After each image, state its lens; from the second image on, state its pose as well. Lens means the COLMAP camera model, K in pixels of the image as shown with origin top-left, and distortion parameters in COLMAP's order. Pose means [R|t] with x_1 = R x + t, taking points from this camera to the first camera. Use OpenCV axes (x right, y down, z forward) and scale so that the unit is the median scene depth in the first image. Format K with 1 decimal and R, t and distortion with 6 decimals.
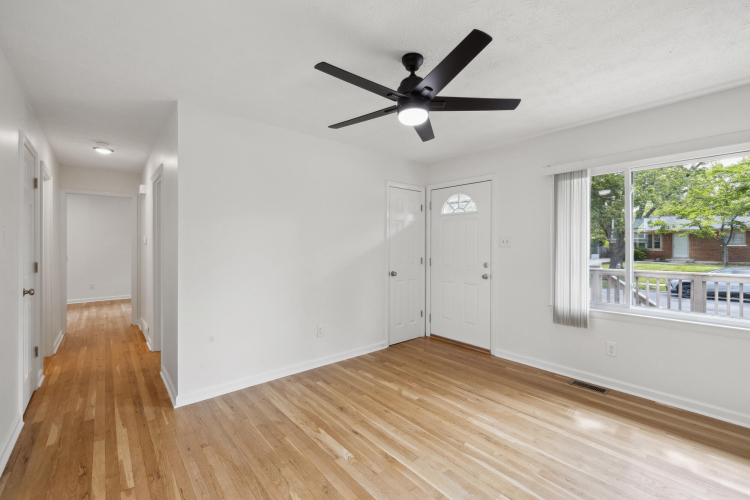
lens RADIAL K [[318.6, 0, 376.0], [0, 318.6, 247.0], [0, 0, 1]] dist [-0.000922, -0.000100]
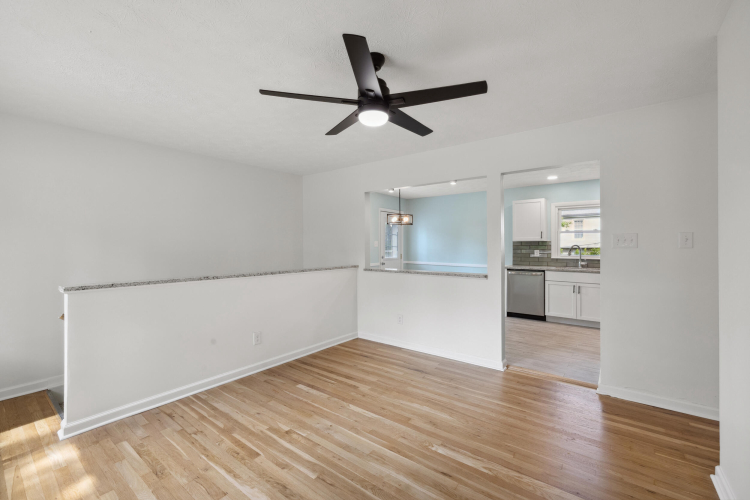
lens RADIAL K [[318.6, 0, 376.0], [0, 318.6, 247.0], [0, 0, 1]] dist [-0.000922, -0.000100]
pose [[-0.980399, -0.000864, -0.197018, 0.299301], [-0.001786, 0.999988, 0.004502, -0.008797], [0.197012, 0.004765, -0.980390, 1.932567]]
